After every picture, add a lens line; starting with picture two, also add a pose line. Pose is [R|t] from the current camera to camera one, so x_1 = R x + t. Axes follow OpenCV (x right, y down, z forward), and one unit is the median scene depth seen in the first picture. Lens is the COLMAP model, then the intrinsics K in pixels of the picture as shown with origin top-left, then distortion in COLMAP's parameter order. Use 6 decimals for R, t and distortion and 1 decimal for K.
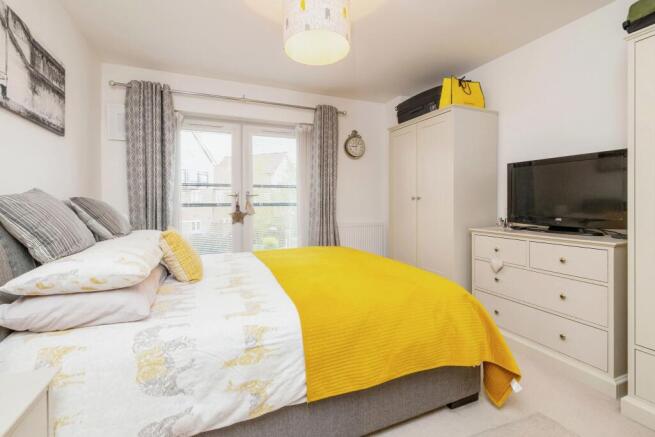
lens RADIAL K [[285.6, 0, 327.5], [0, 285.6, 218.5], [0, 0, 1]] dist [-0.002076, -0.000784]
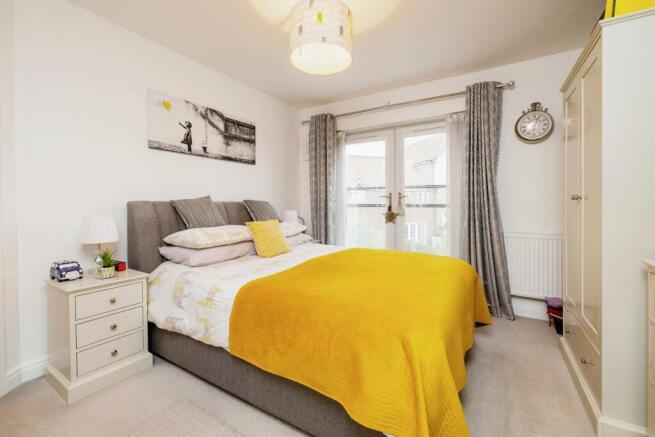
lens RADIAL K [[285.6, 0, 327.5], [0, 285.6, 218.5], [0, 0, 1]] dist [-0.002076, -0.000784]
pose [[0.588298, 0.044866, -0.807399, 0.418476], [-0.048255, 0.998628, 0.020333, -0.010622], [0.807203, 0.026999, 0.589656, 0.191233]]
